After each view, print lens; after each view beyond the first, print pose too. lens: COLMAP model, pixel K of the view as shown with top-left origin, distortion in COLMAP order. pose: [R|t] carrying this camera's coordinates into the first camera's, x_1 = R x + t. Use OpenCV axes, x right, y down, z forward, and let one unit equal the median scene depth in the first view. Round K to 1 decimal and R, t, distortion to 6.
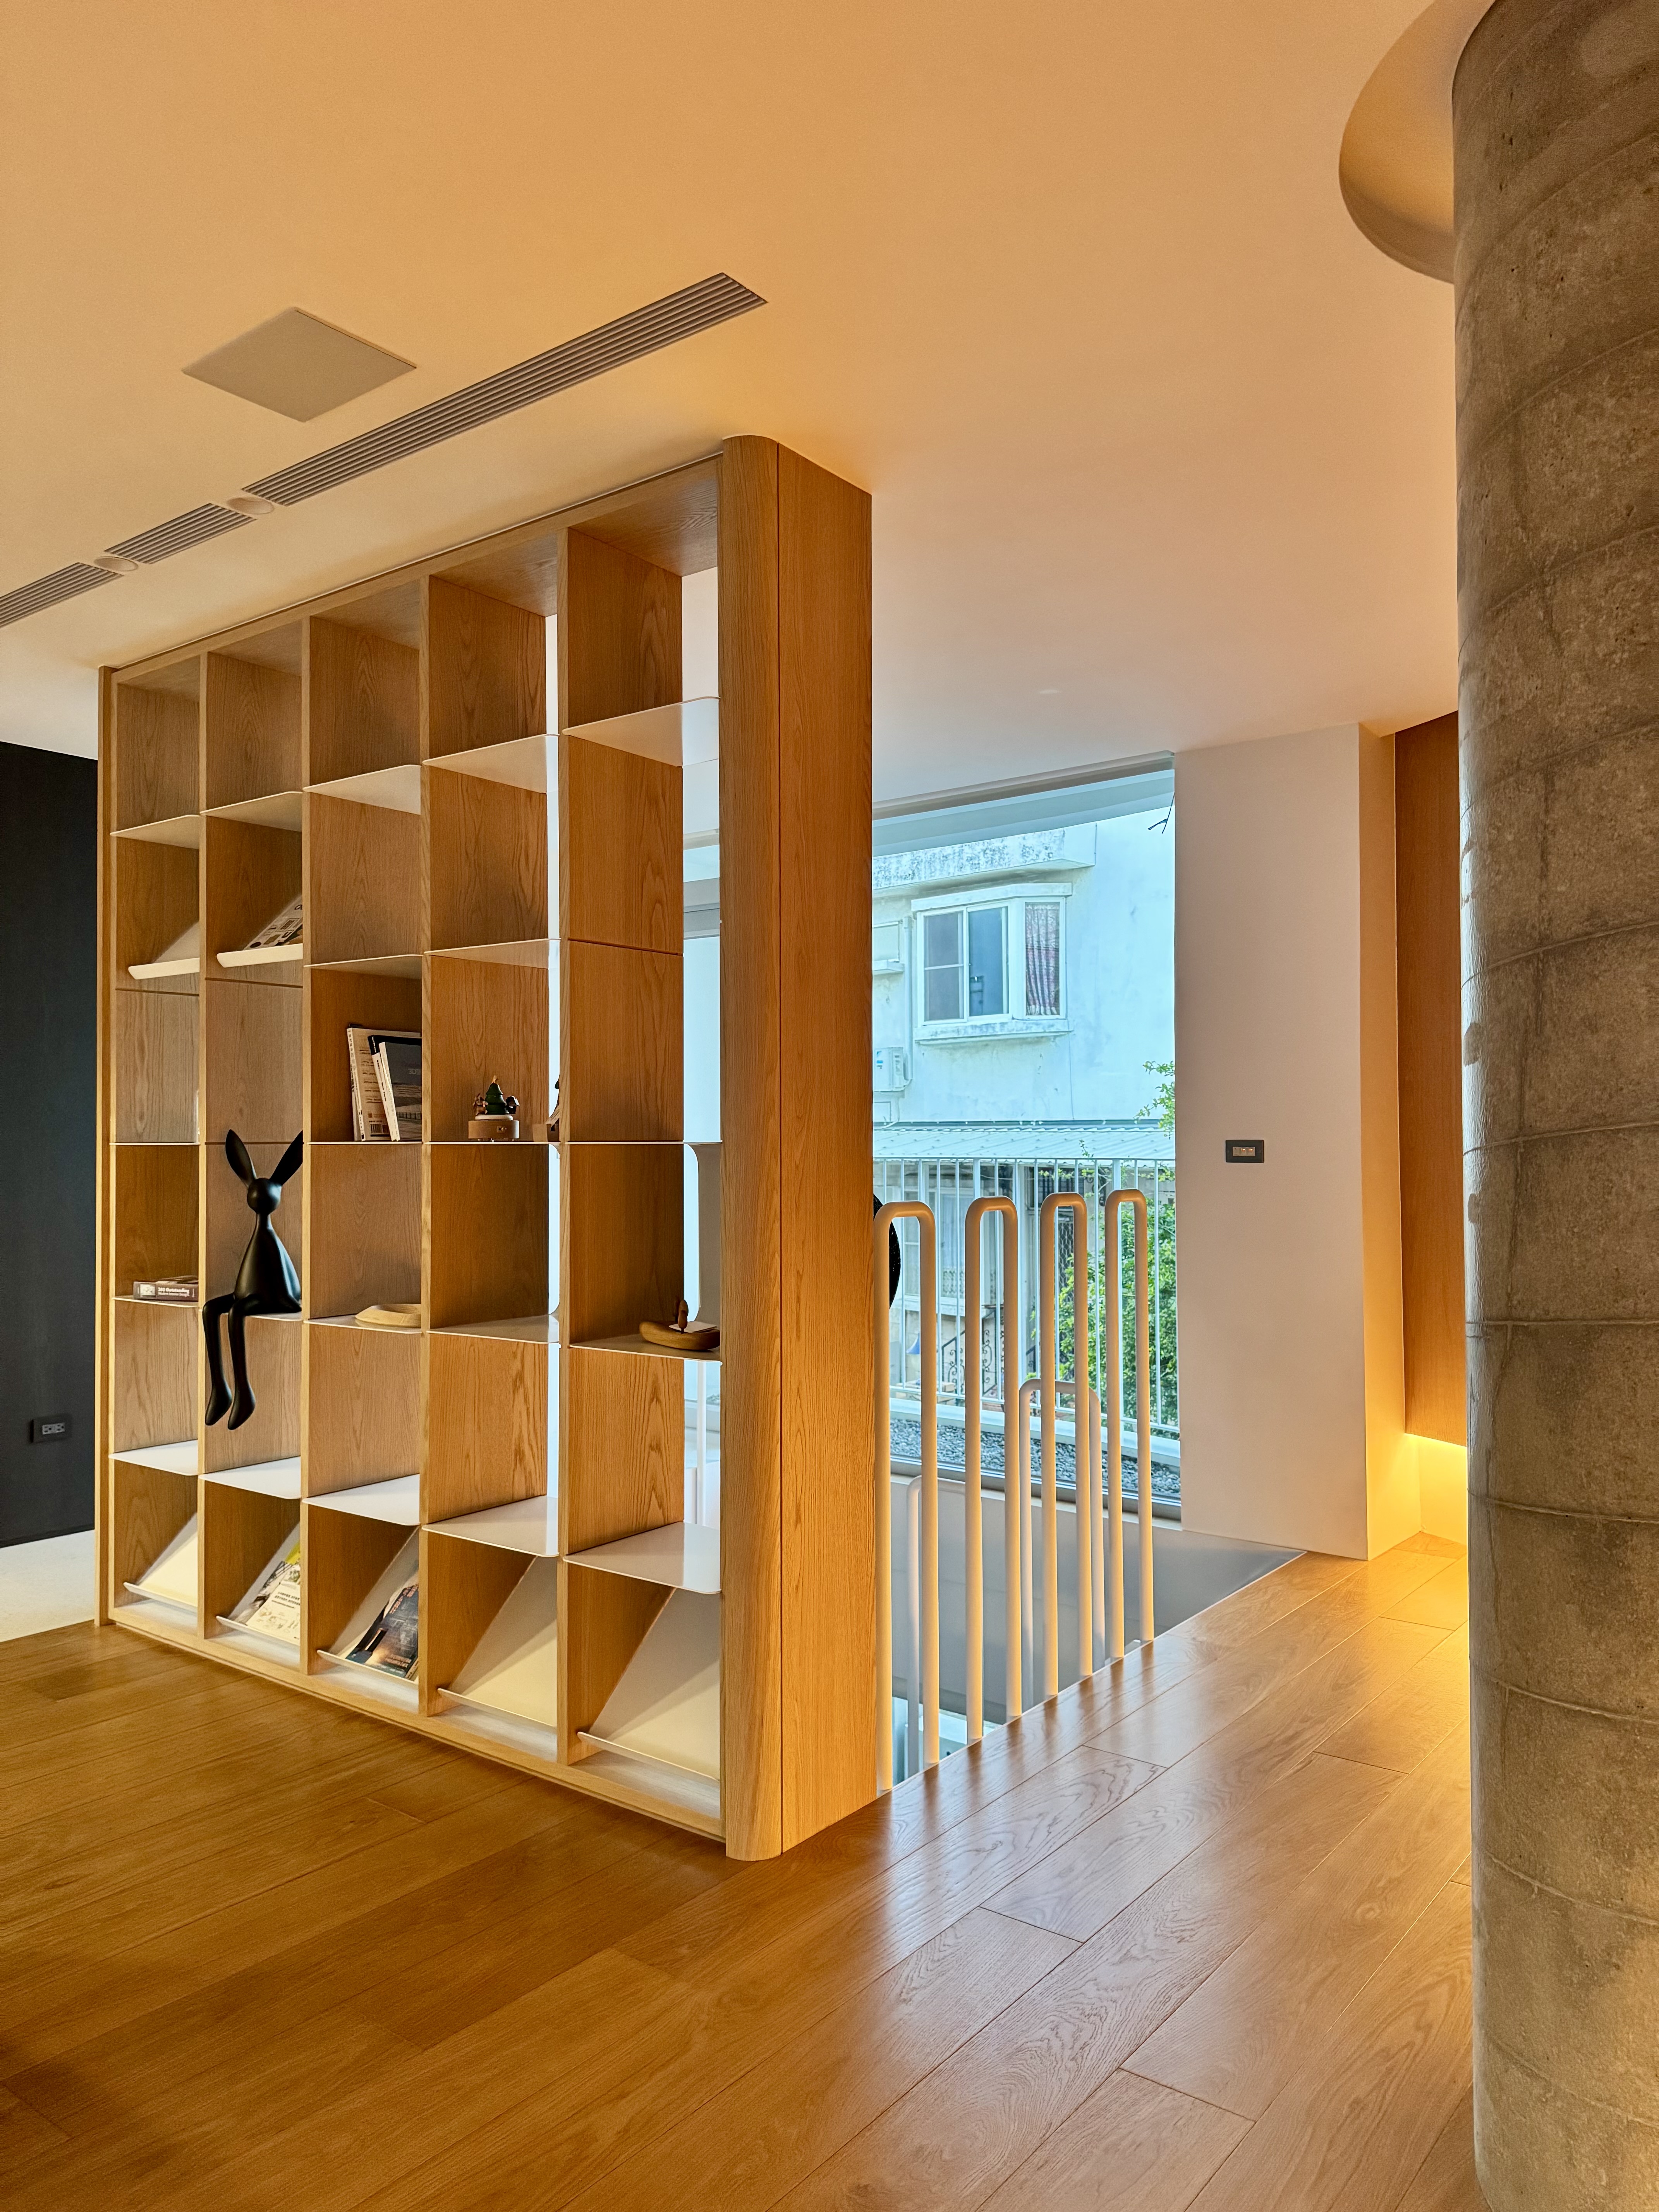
lens RADIAL K [[1586.6, 0, 842.7], [0, 1586.6, 1102.0], [0, 0, 1]] dist [0.006496, -0.000917]
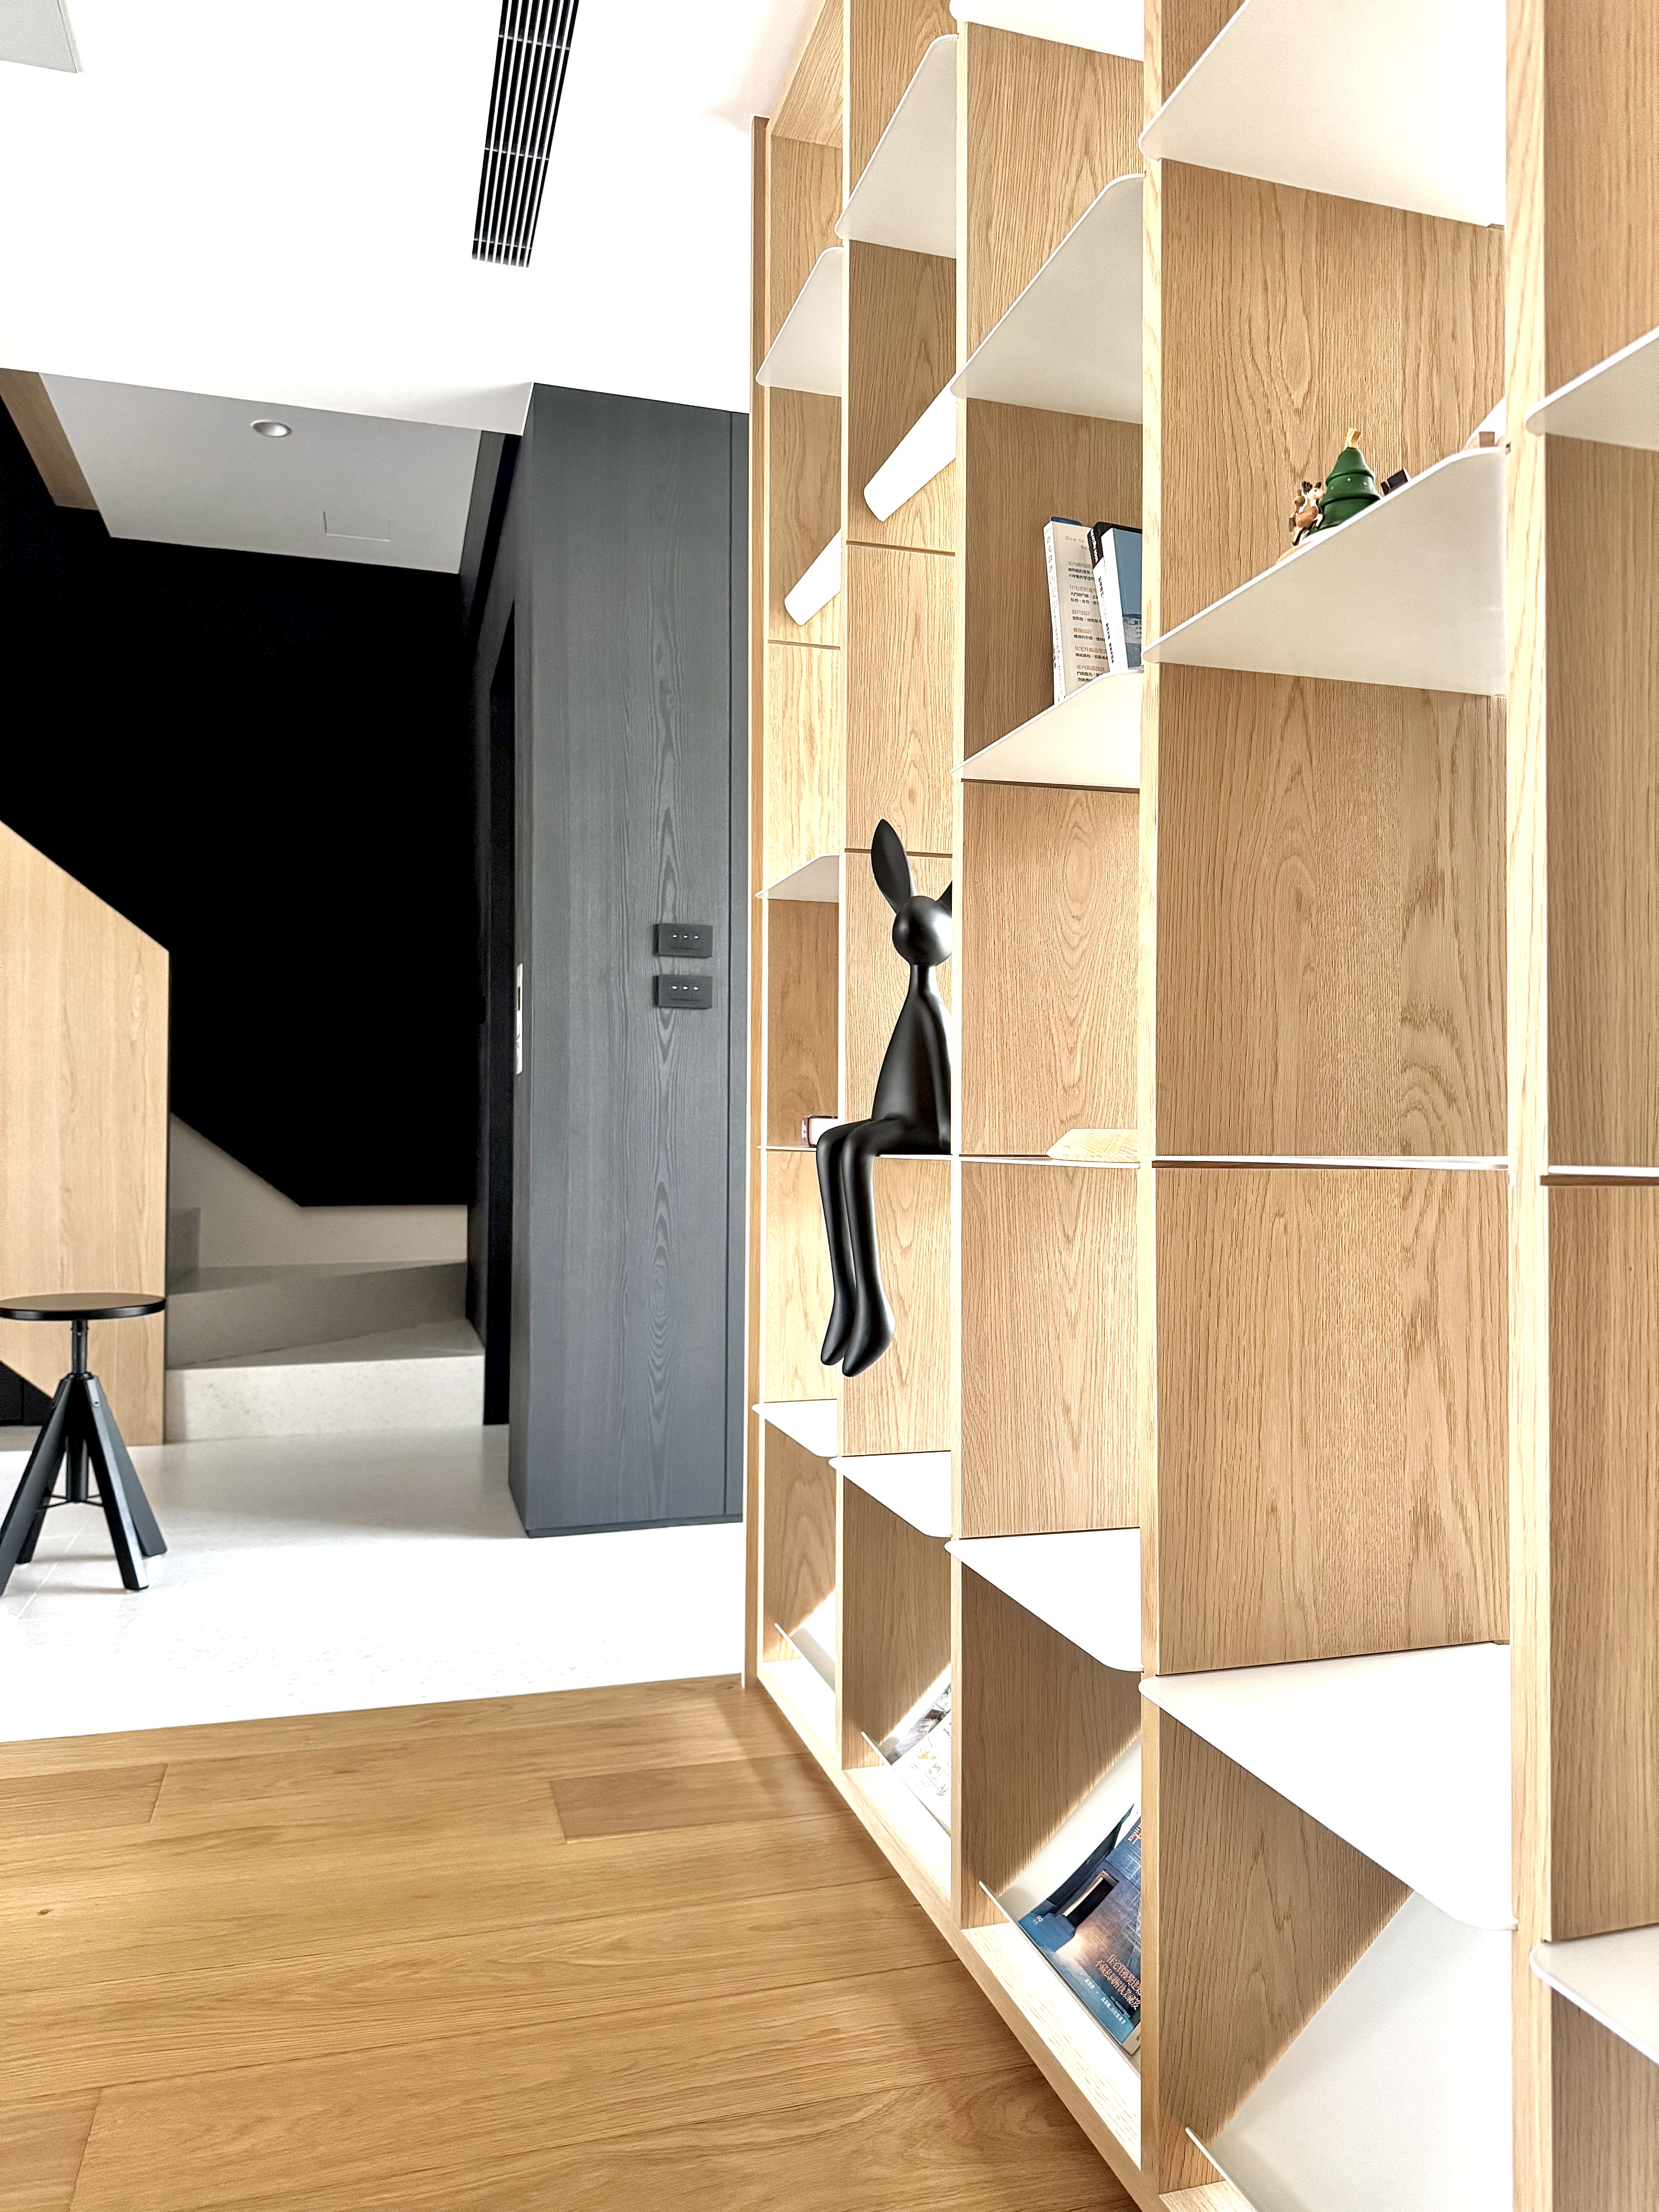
lens RADIAL K [[1586.6, 0, 842.7], [0, 1586.6, 1102.0], [0, 0, 1]] dist [0.006496, -0.000917]
pose [[0.805656, -0.001512, -0.592382, -0.088405], [0.003416, 0.999992, 0.002093, 0.117027], [0.592374, -0.003709, 0.805655, 0.594055]]
